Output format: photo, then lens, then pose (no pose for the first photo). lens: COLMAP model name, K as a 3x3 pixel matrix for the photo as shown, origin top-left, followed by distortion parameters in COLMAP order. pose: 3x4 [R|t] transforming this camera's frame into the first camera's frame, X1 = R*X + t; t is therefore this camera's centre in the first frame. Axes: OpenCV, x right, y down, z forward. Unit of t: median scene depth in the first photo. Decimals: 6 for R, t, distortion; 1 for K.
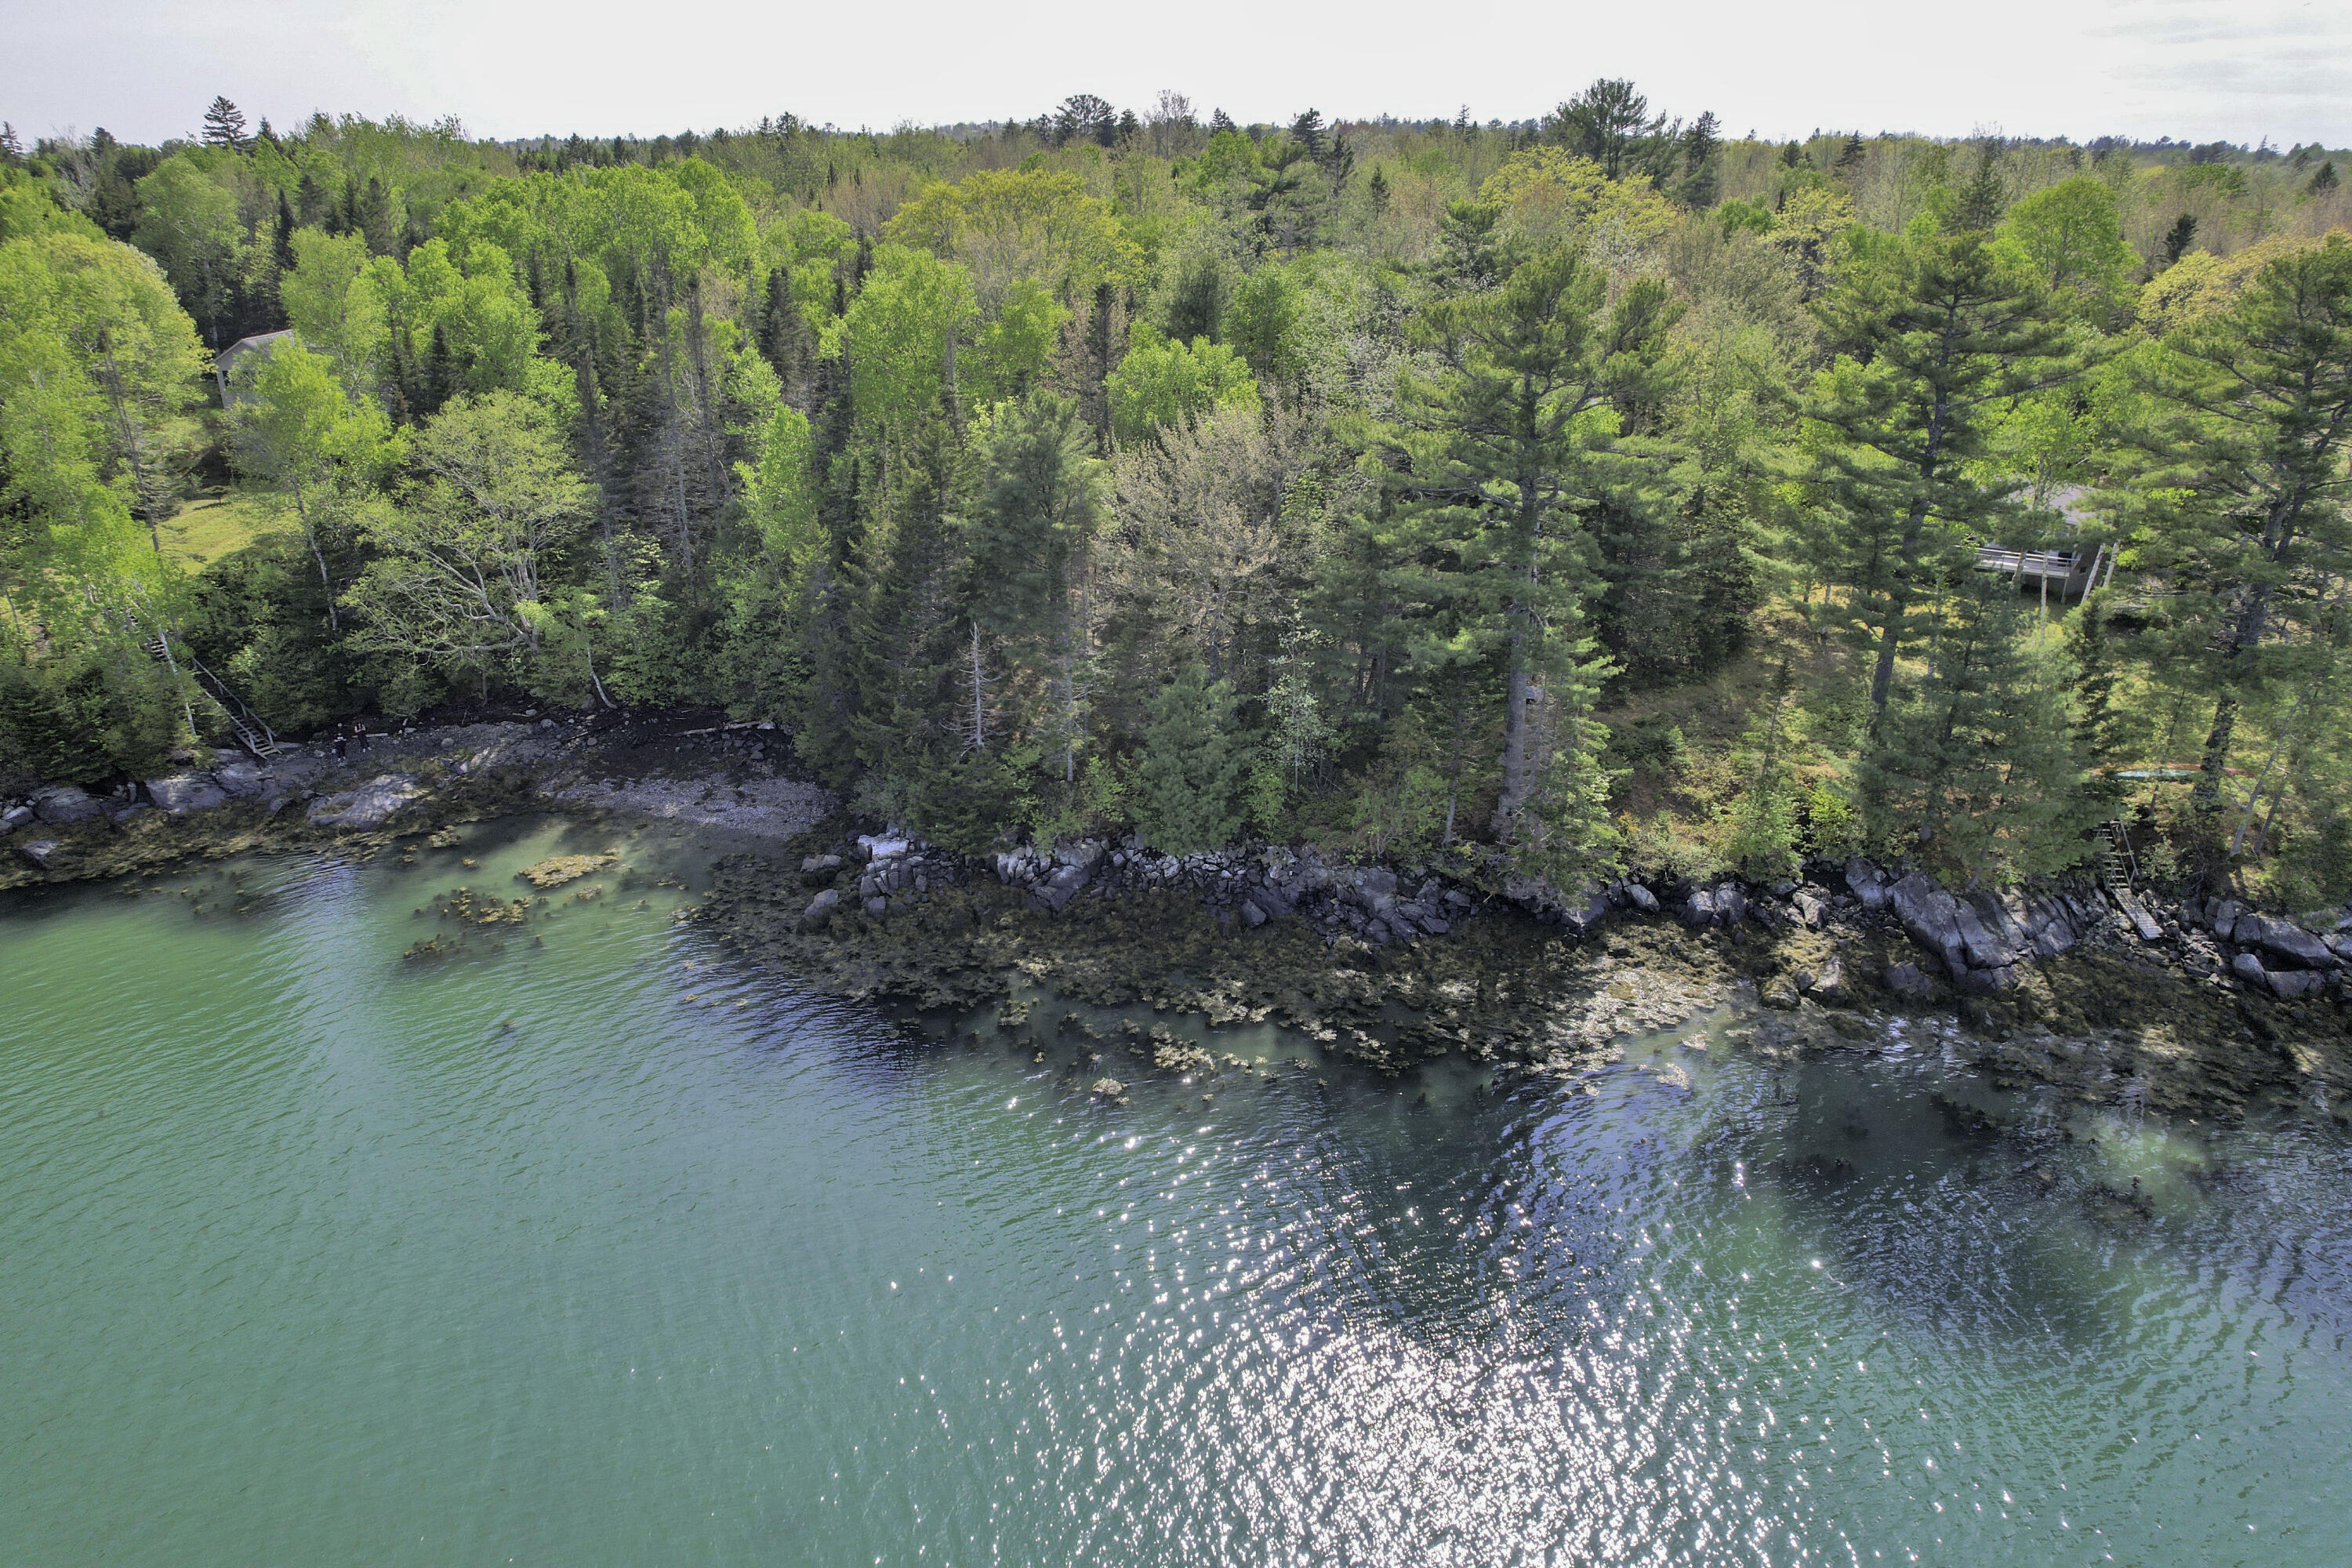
lens RADIAL K [[1494.8, 0, 1171.1], [0, 1494.8, 777.8], [0, 0, 1]] dist [-0.066629, 0.048230]
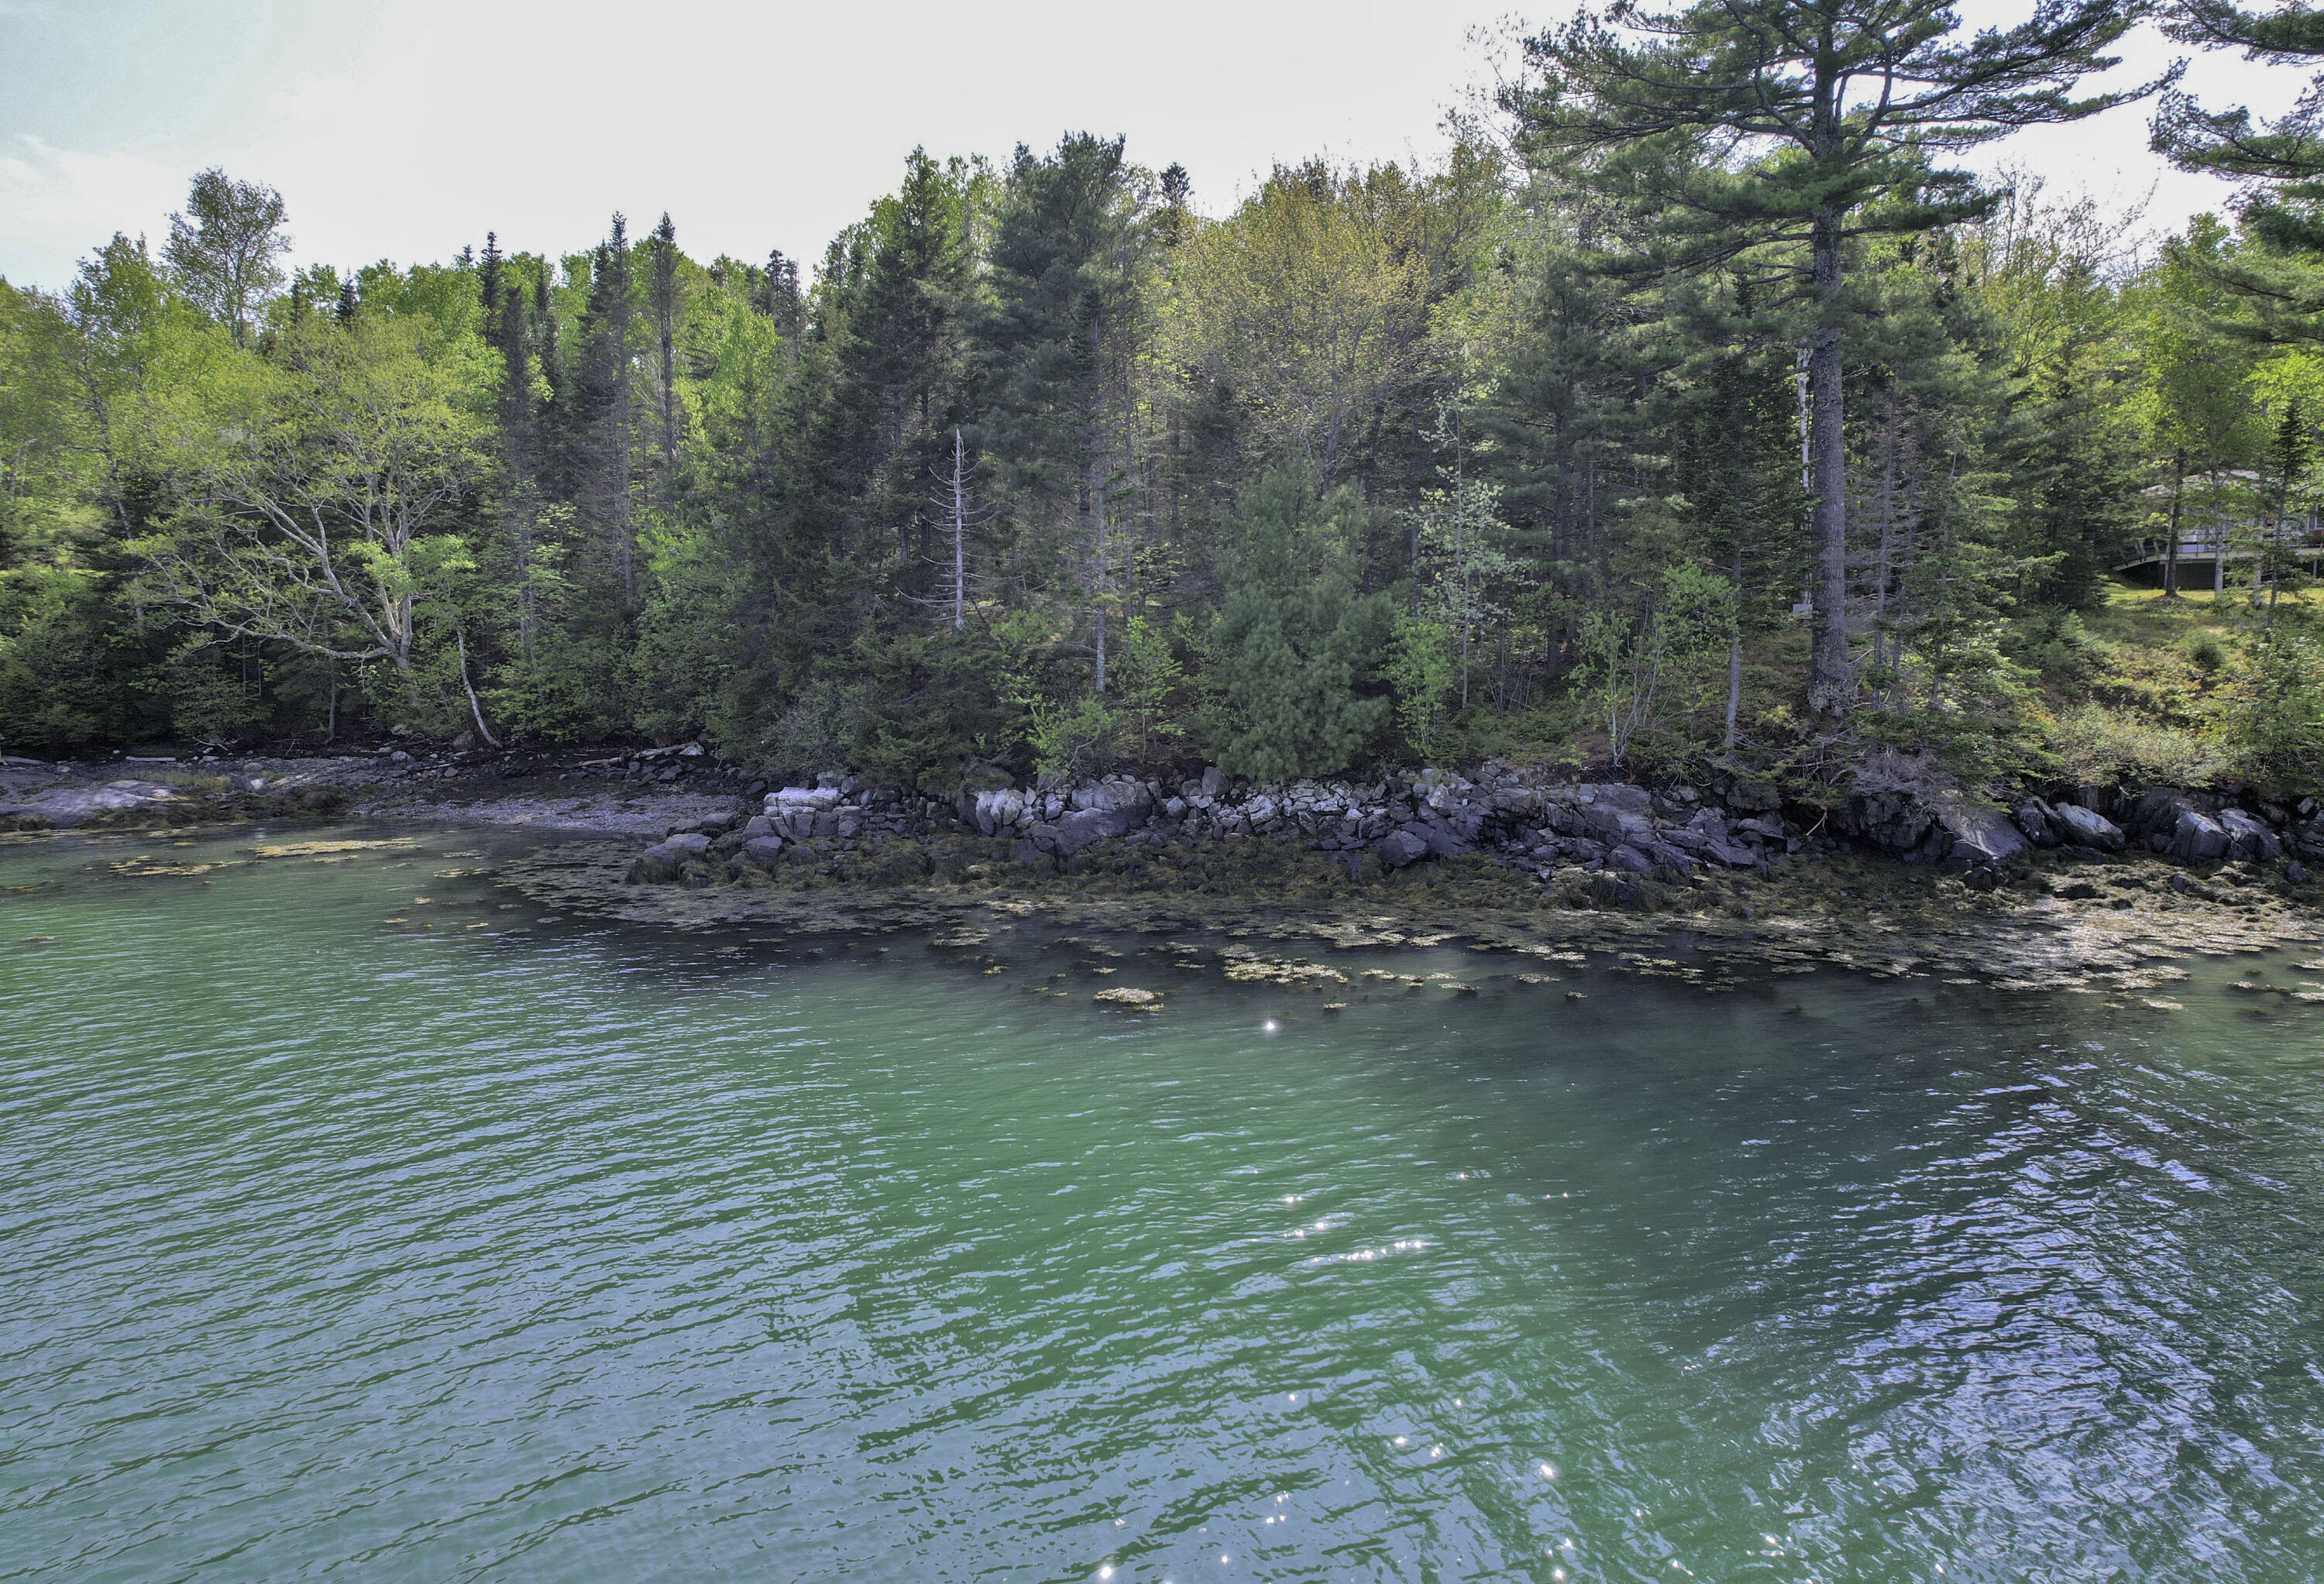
lens RADIAL K [[1506.1, 0, 1186.7], [0, 1506.1, 783.2], [0, 0, 1]] dist [-0.056215, 0.033196]
pose [[0.998389, -0.001432, -0.056719, 0.004266], [-0.014782, 0.958592, -0.284400, 0.226538], [0.054778, 0.284781, 0.957026, 0.422704]]
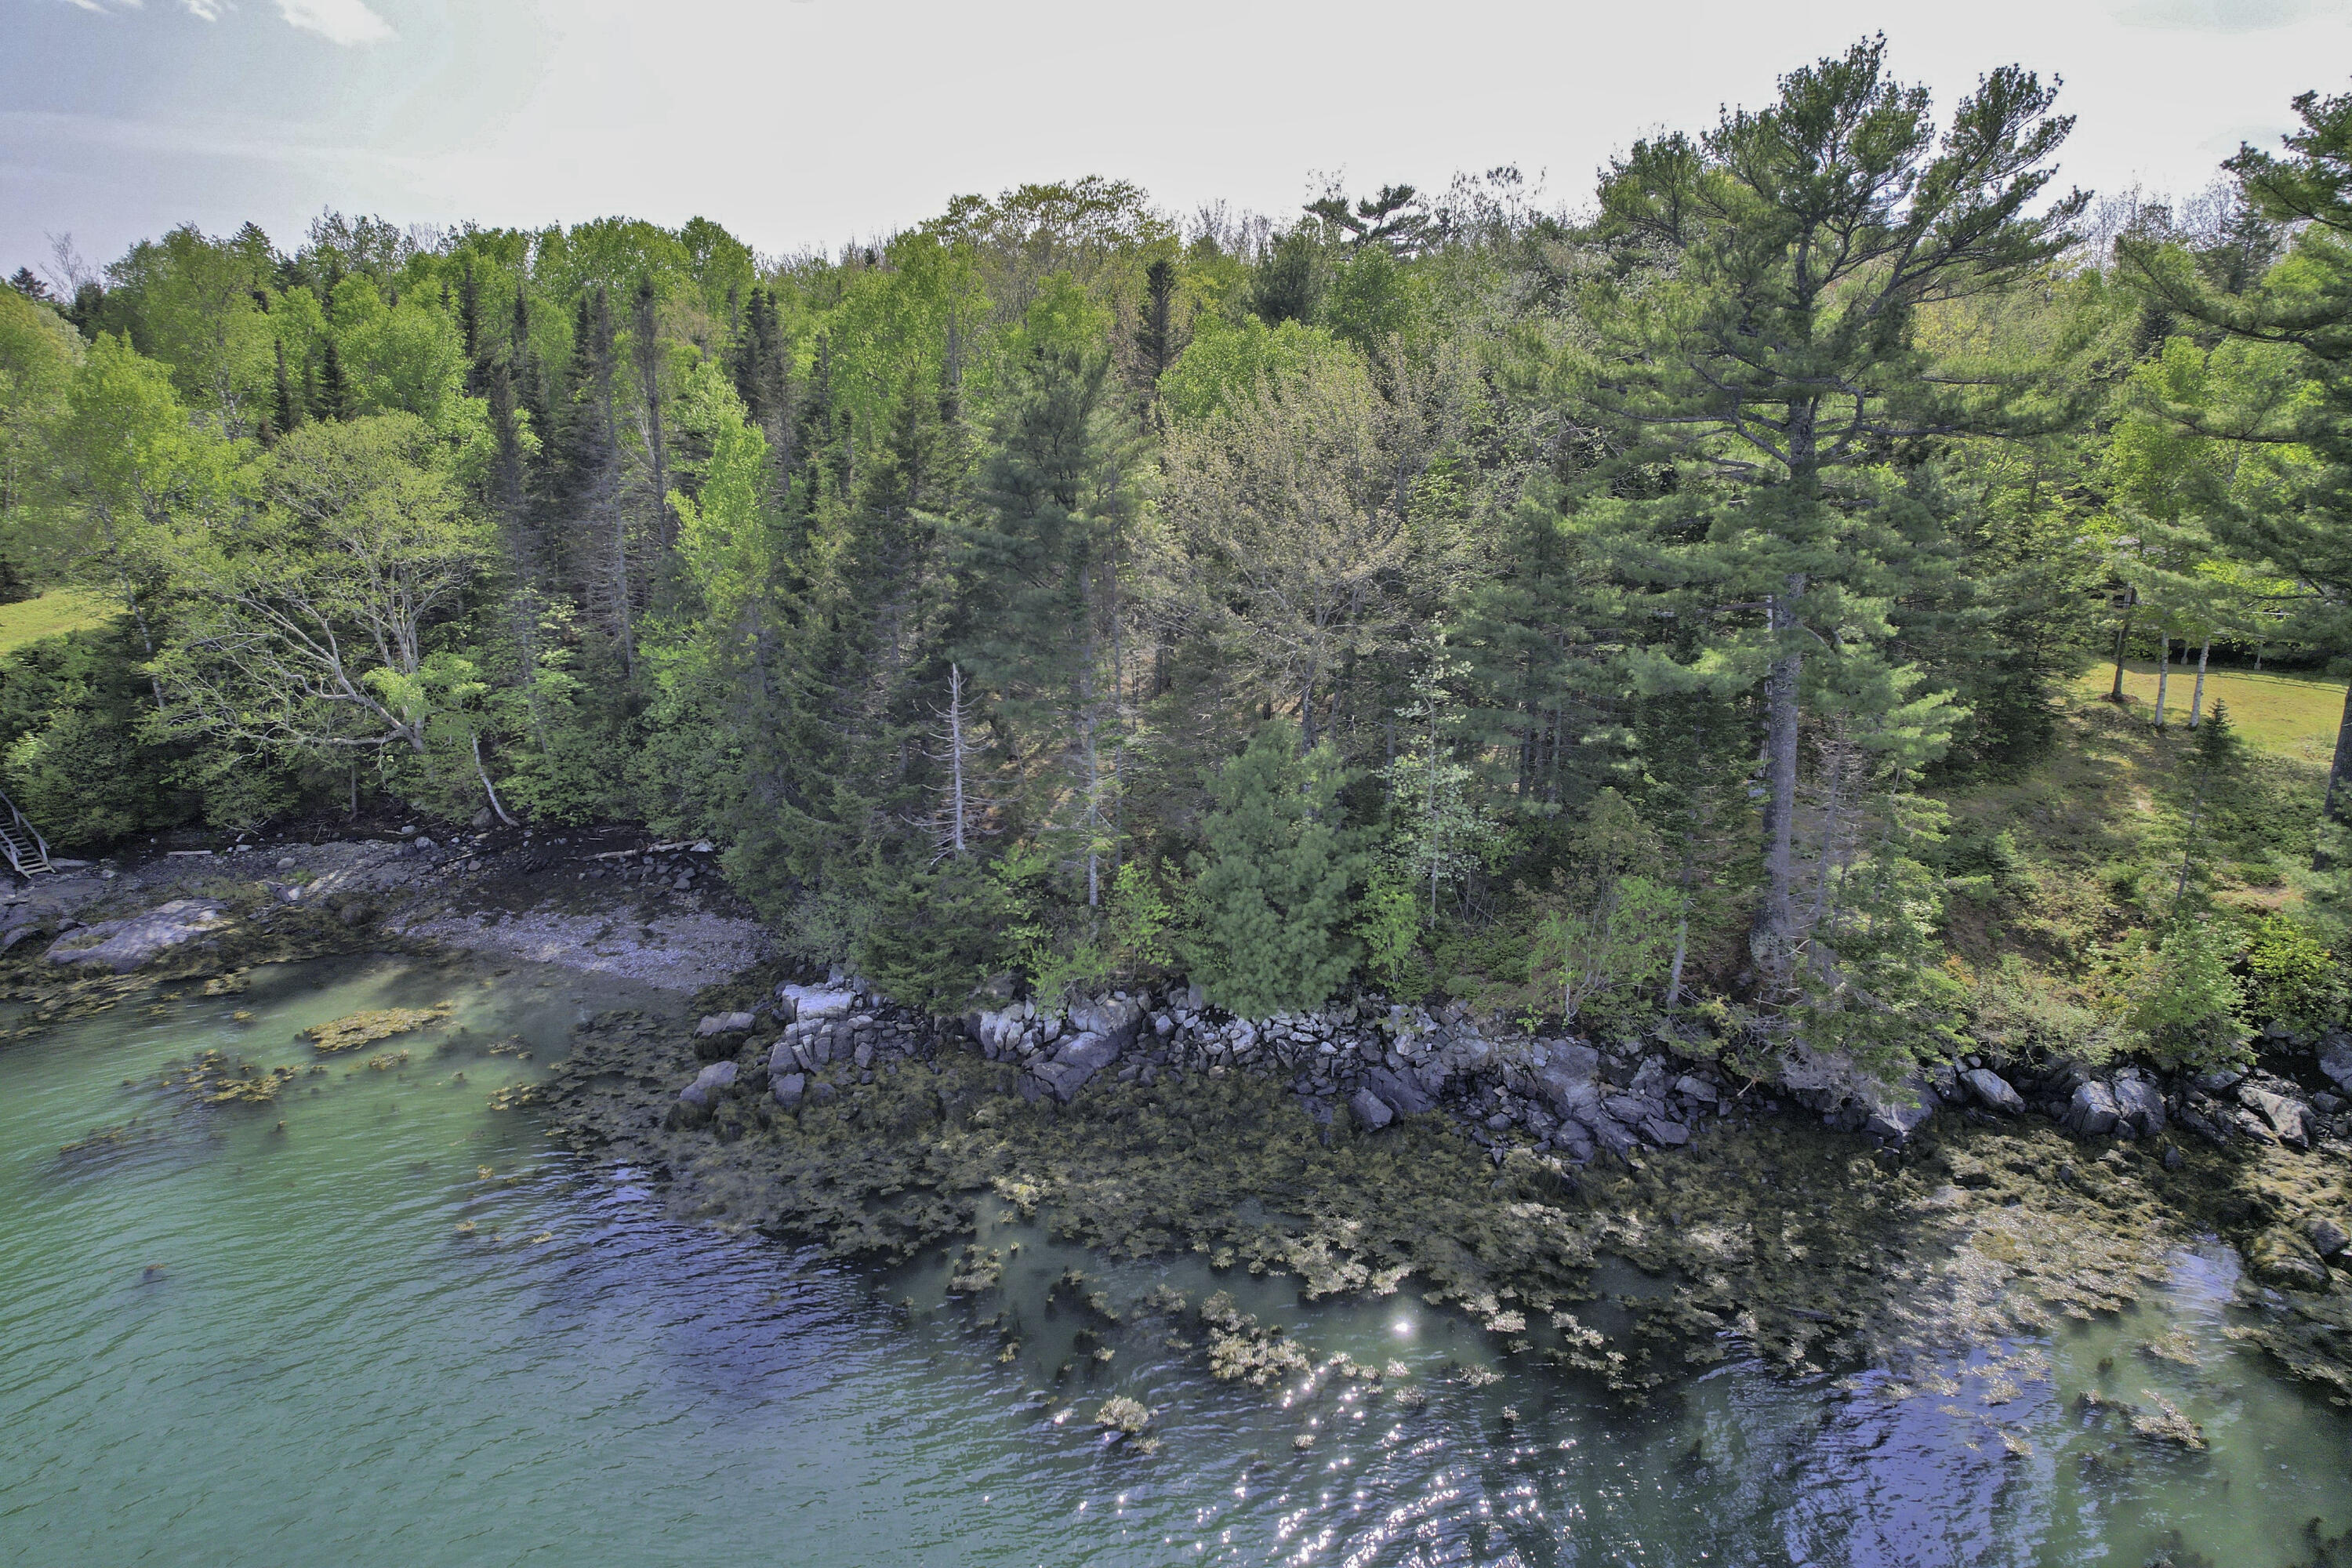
lens RADIAL K [[1494.8, 0, 1171.3], [0, 1494.8, 773.6], [0, 0, 1]] dist [-0.066629, 0.048230]
pose [[0.998538, 0.004624, -0.053856, 0.003300], [-0.012189, 0.989933, -0.141013, 0.038935], [0.052662, 0.141464, 0.988542, 0.342012]]
